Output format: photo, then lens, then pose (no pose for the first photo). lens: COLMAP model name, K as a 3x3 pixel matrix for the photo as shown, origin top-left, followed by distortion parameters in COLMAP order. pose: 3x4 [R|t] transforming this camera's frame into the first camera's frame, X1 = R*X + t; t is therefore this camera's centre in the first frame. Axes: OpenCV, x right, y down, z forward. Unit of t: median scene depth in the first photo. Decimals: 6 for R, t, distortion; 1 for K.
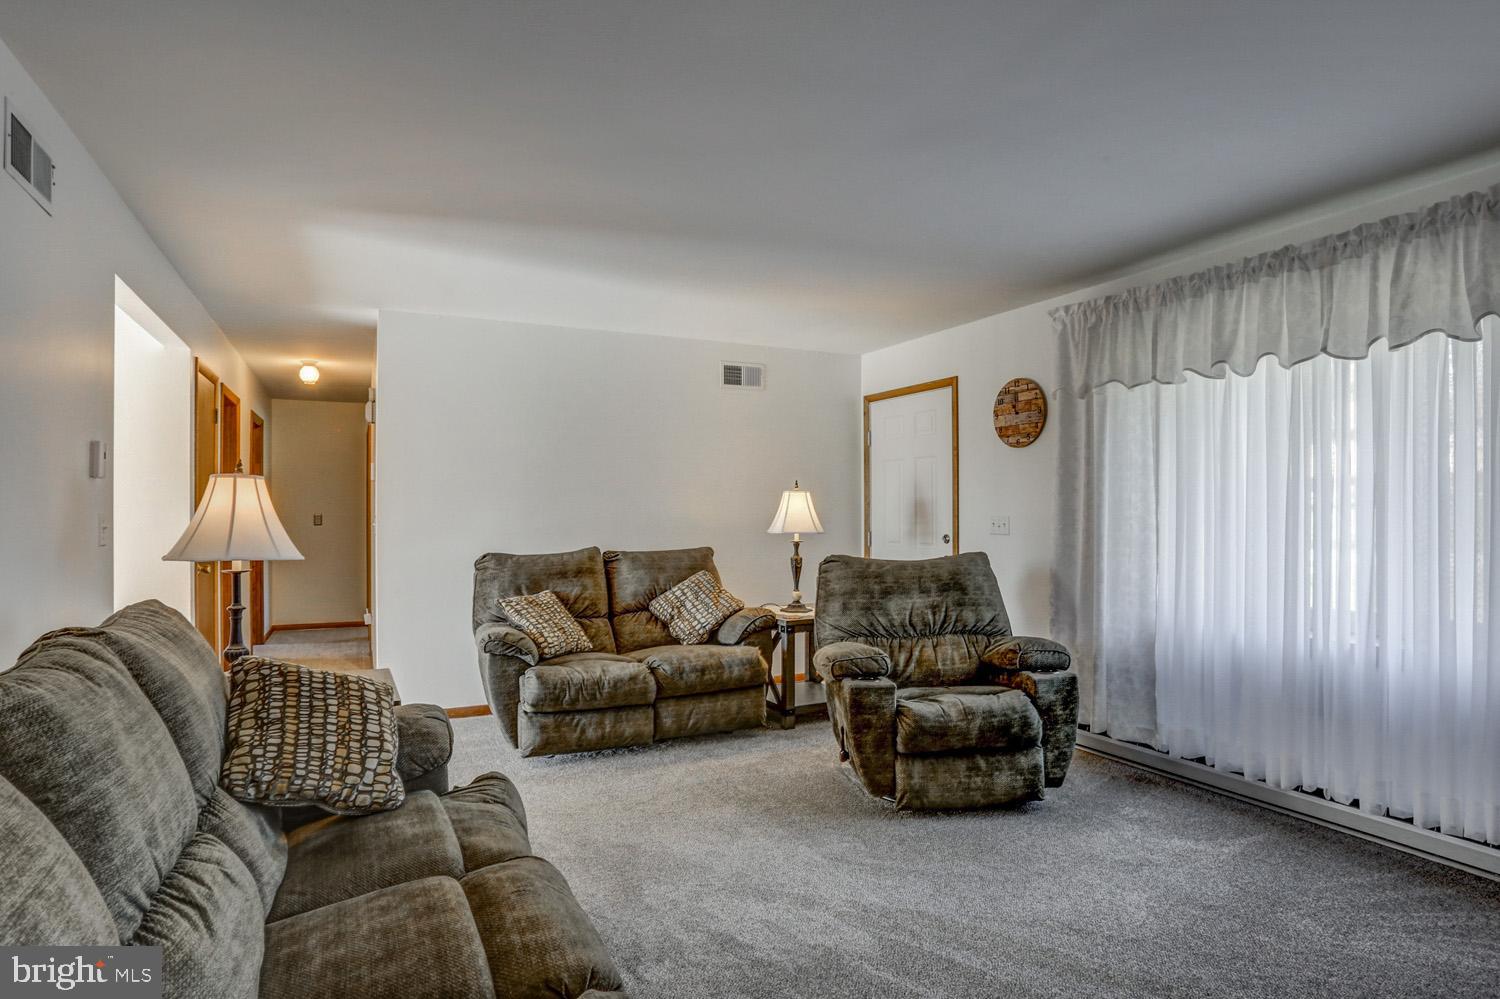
lens RADIAL K [[823.4, 0, 749.0], [0, 823.4, 503.5], [0, 0, 1]] dist [-0.004468, 0.000934]
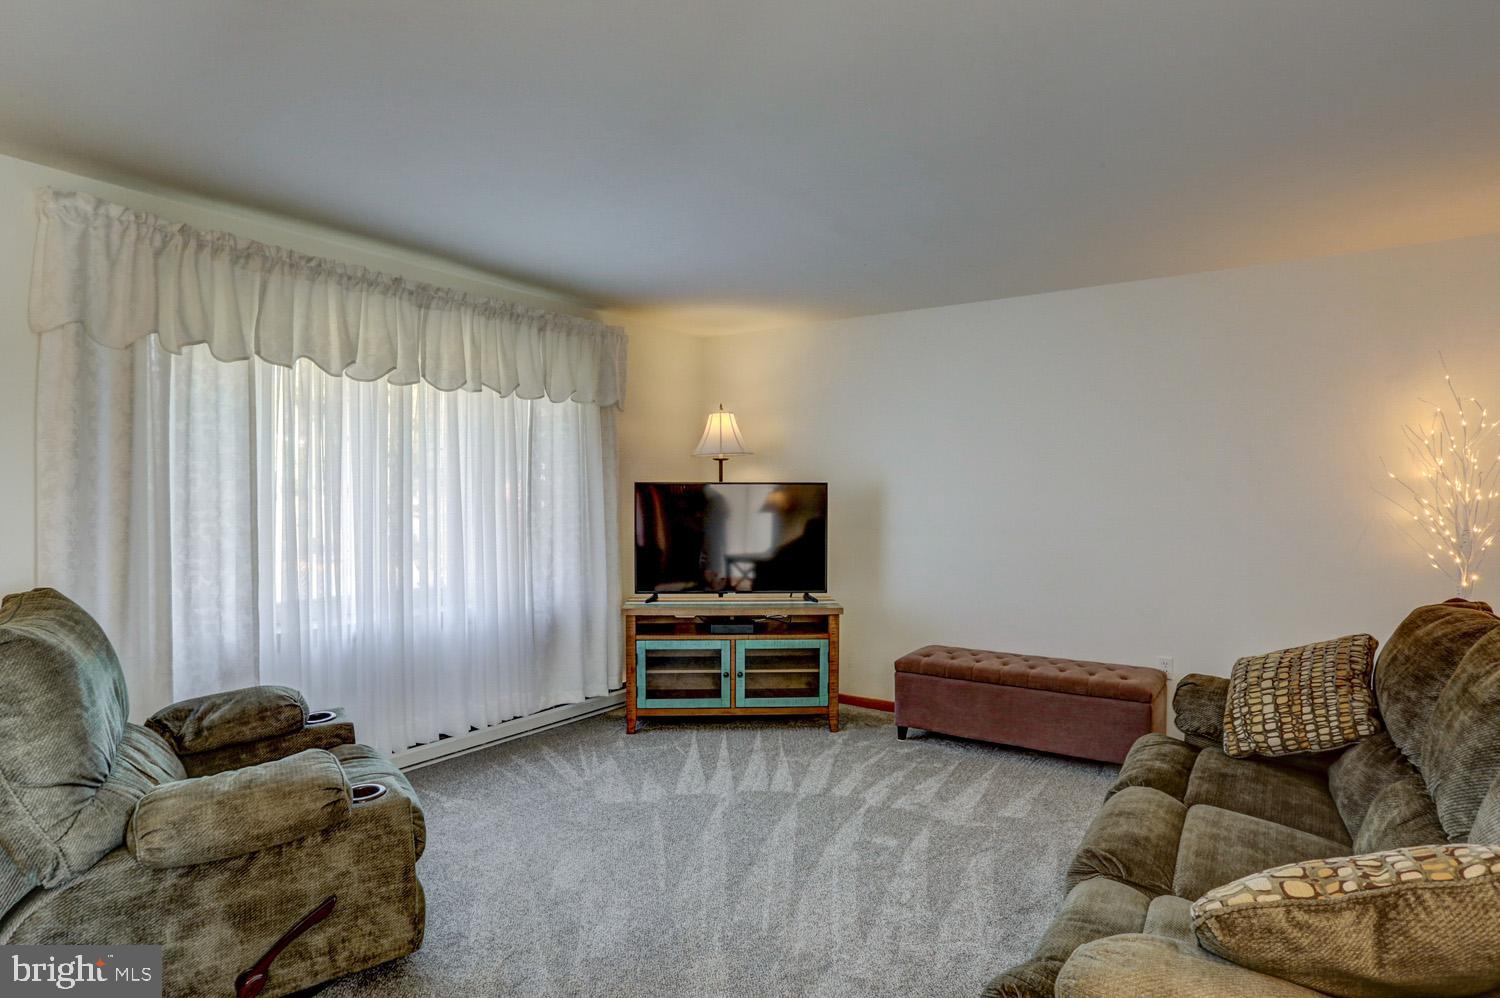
lens RADIAL K [[823.4, 0, 749.0], [0, 823.4, 500.0], [0, 0, 1]] dist [-0.004468, 0.000934]
pose [[-0.510803, 0.001269, 0.859697, -0.695591], [-0.001534, 0.999996, -0.002387, -0.003000], [-0.859696, -0.002539, -0.510799, 1.431192]]
